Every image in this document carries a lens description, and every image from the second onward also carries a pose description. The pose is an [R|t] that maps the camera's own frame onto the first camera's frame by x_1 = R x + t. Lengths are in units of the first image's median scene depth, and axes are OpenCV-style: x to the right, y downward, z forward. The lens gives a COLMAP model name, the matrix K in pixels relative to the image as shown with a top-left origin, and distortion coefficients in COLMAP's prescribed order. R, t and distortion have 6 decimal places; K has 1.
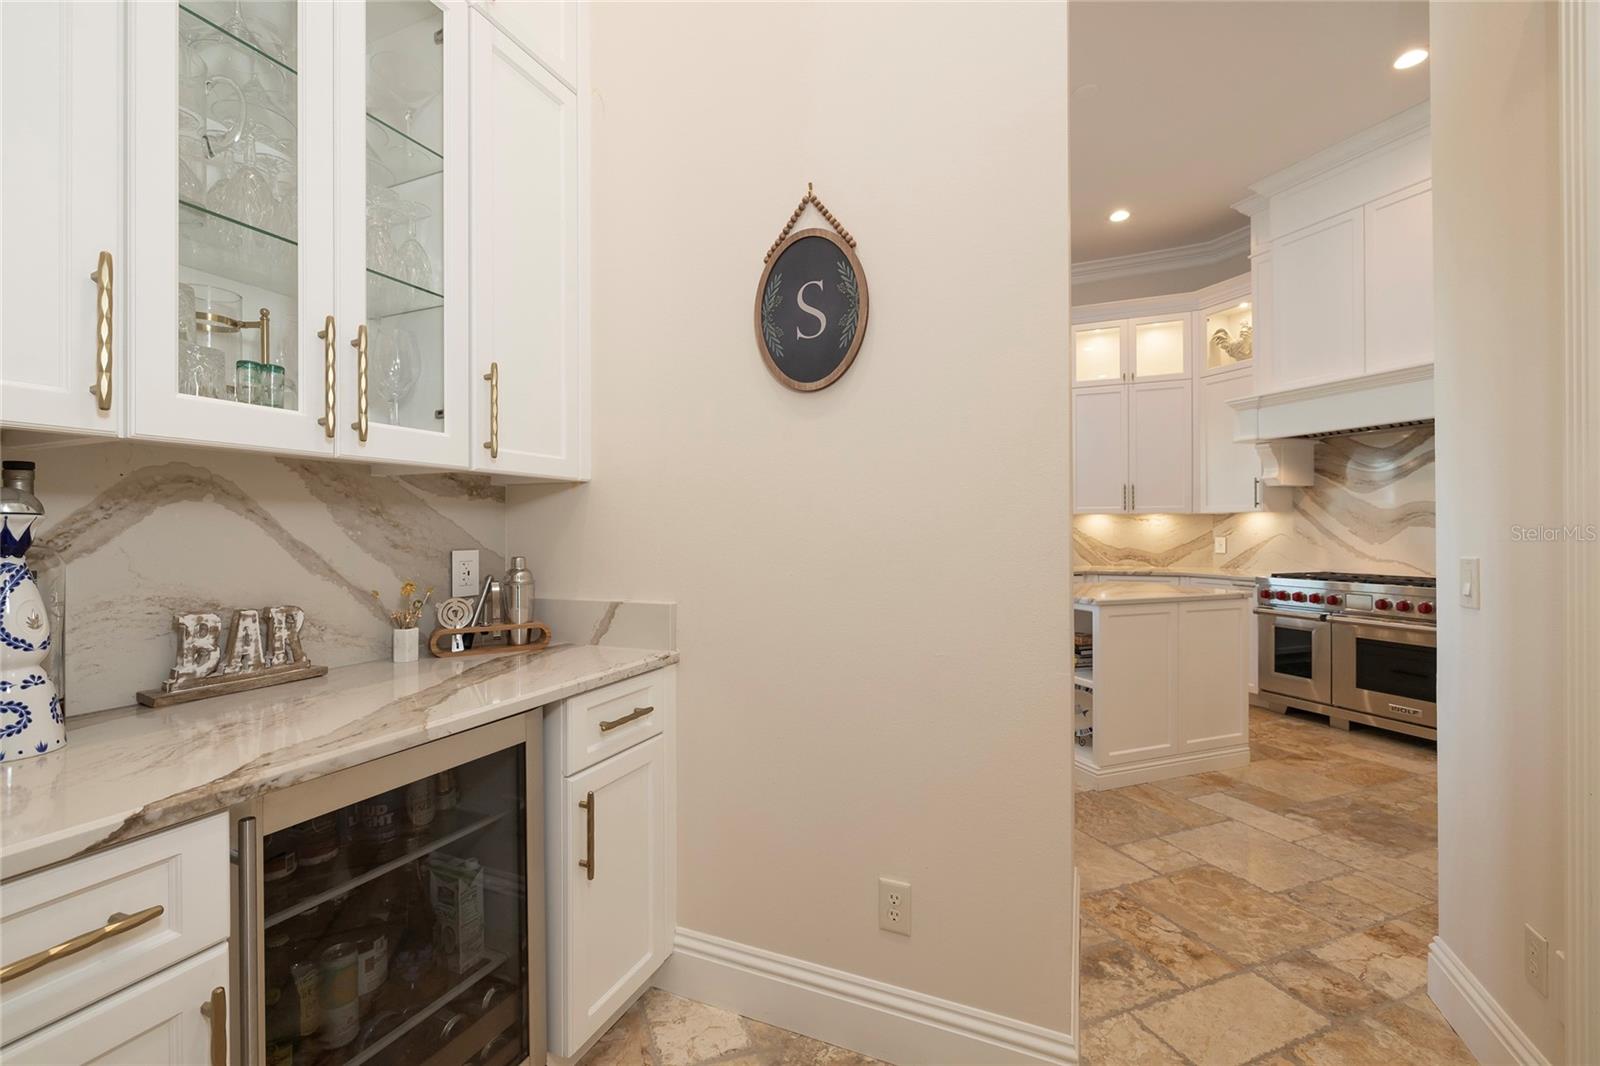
lens RADIAL K [[681.4, 0, 792.9], [0, 681.4, 541.7], [0, 0, 1]] dist [0.000234, -0.000022]
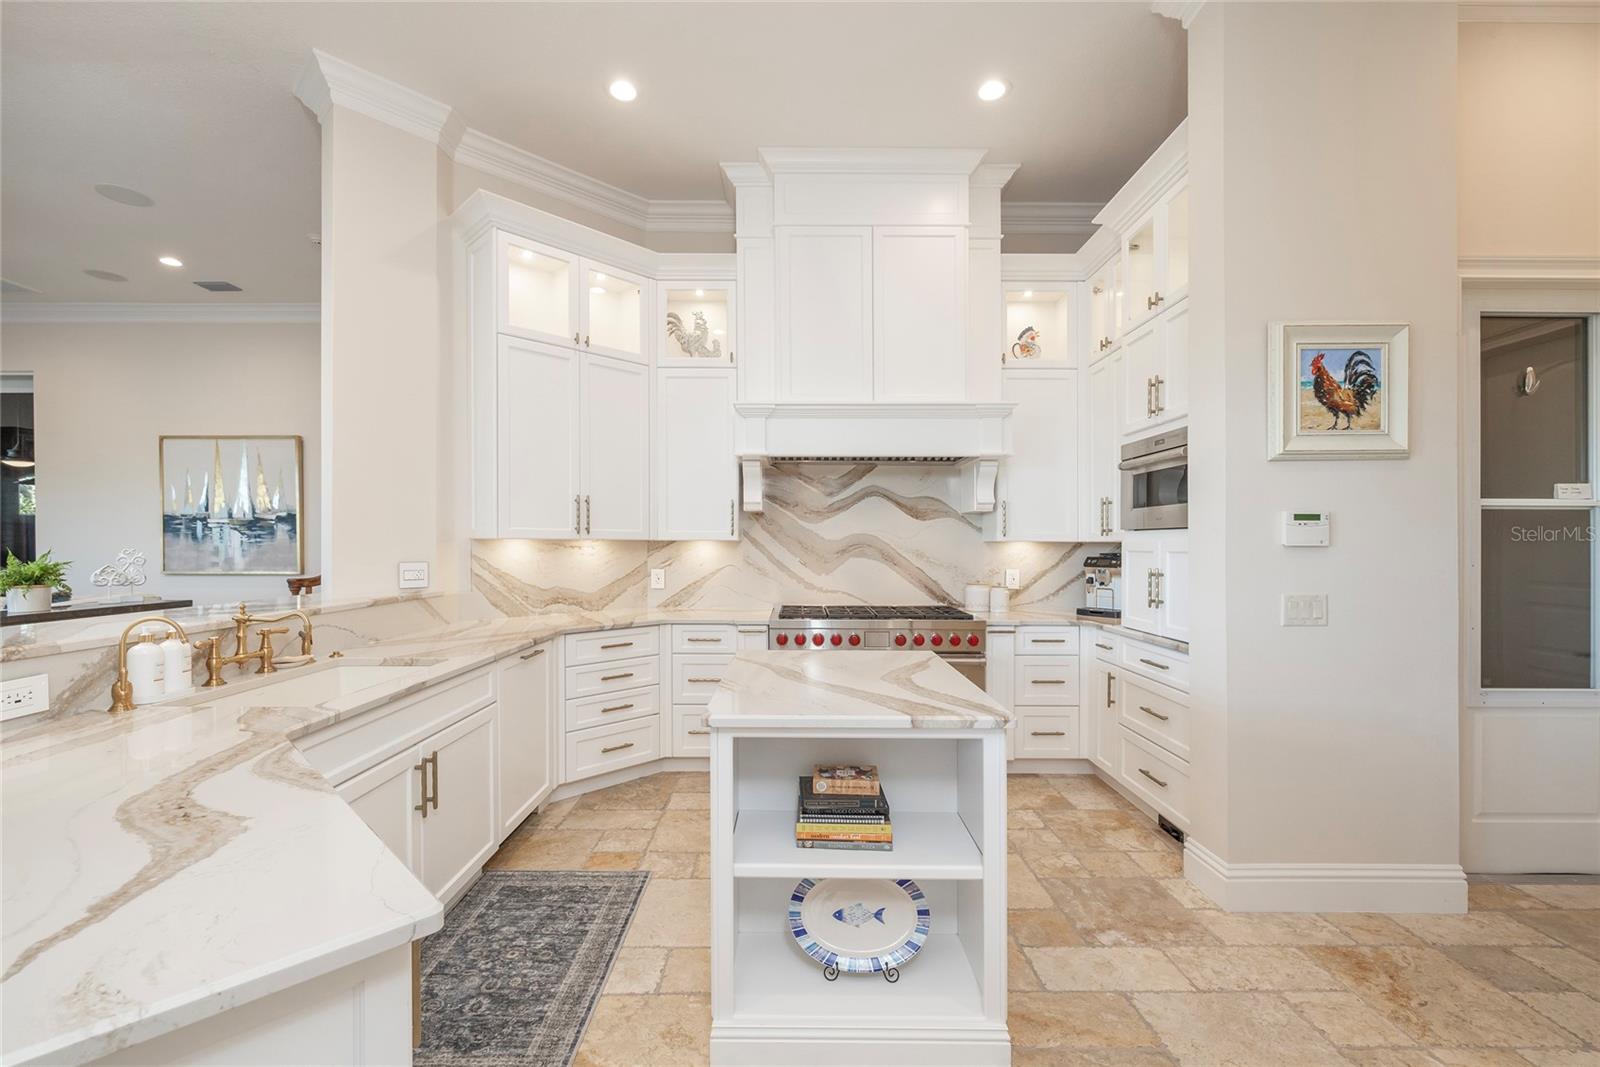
lens RADIAL K [[681.4, 0, 792.9], [0, 681.4, 542.2], [0, 0, 1]] dist [0.000234, -0.000022]
pose [[0.362436, 0.004716, 0.931997, -0.080611], [0.012144, 0.999878, -0.009782, -0.032517], [-0.931930, 0.014863, 0.362334, 0.628993]]
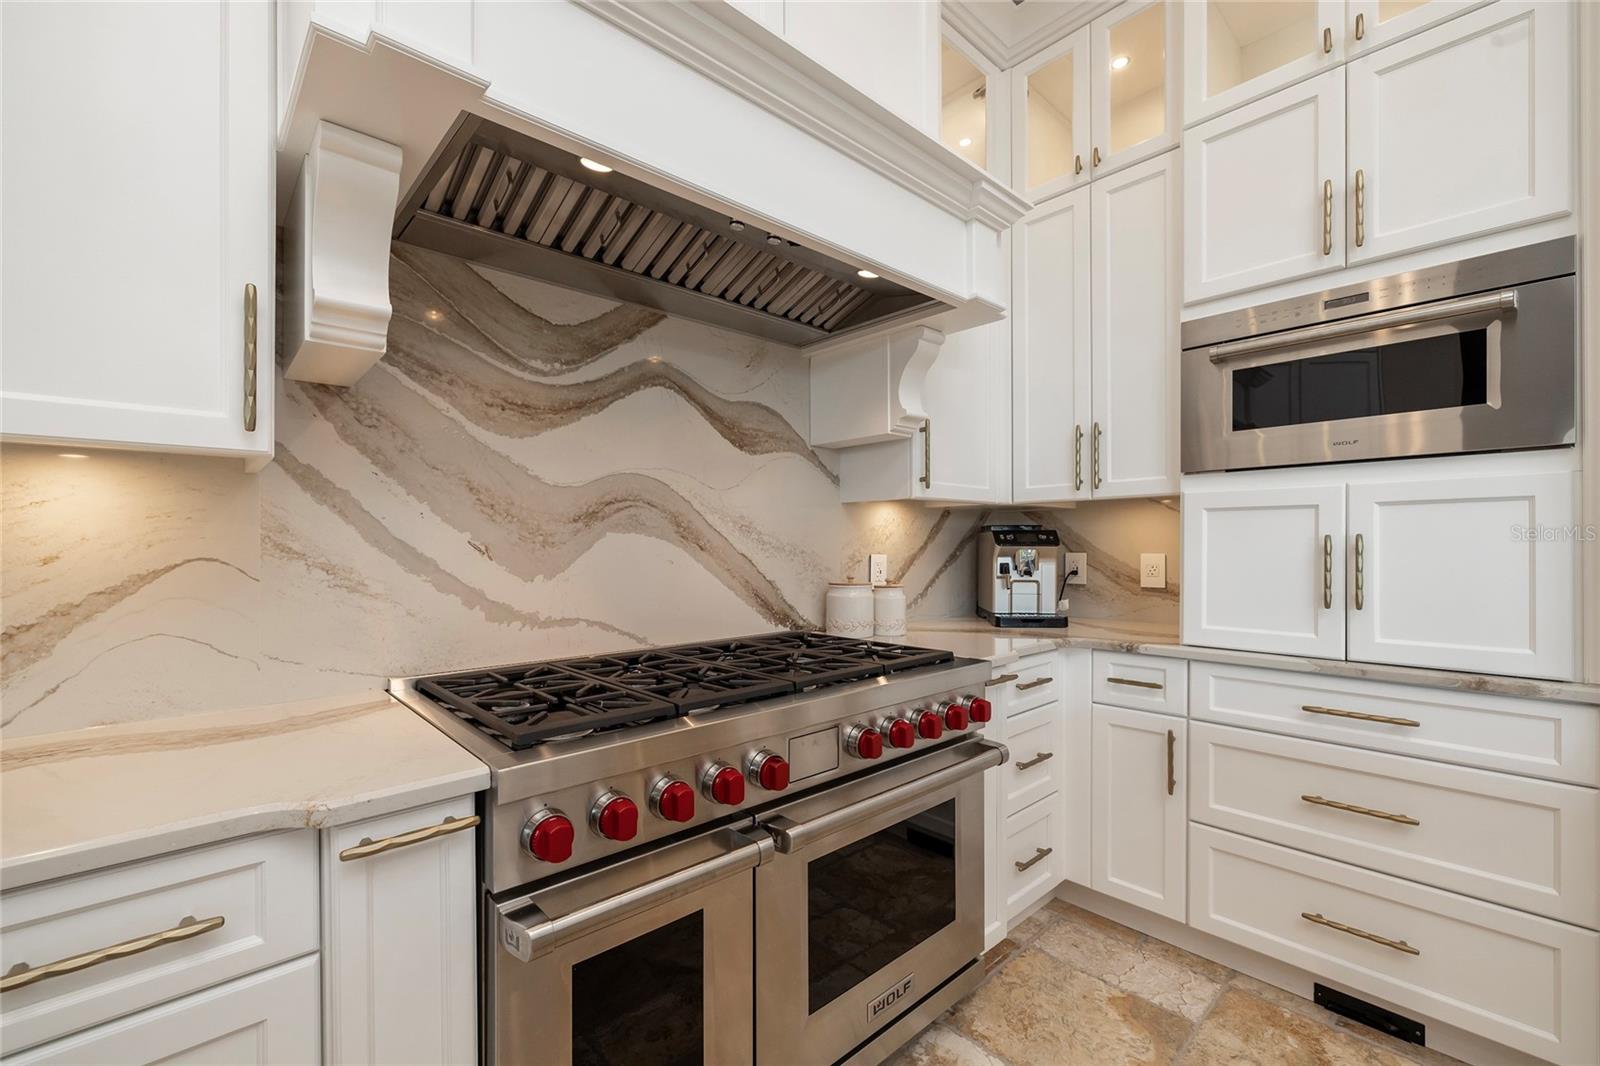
lens RADIAL K [[676.3, 0, 800.0], [0, 676.3, 533.0], [0, 0, 1]] dist [-0.001316, -0.000064]
pose [[-0.369333, 0.016825, 0.929145, 0.431653], [0.021760, 0.999719, -0.009454, -0.013797], [-0.929042, 0.016726, -0.369596, 0.928140]]
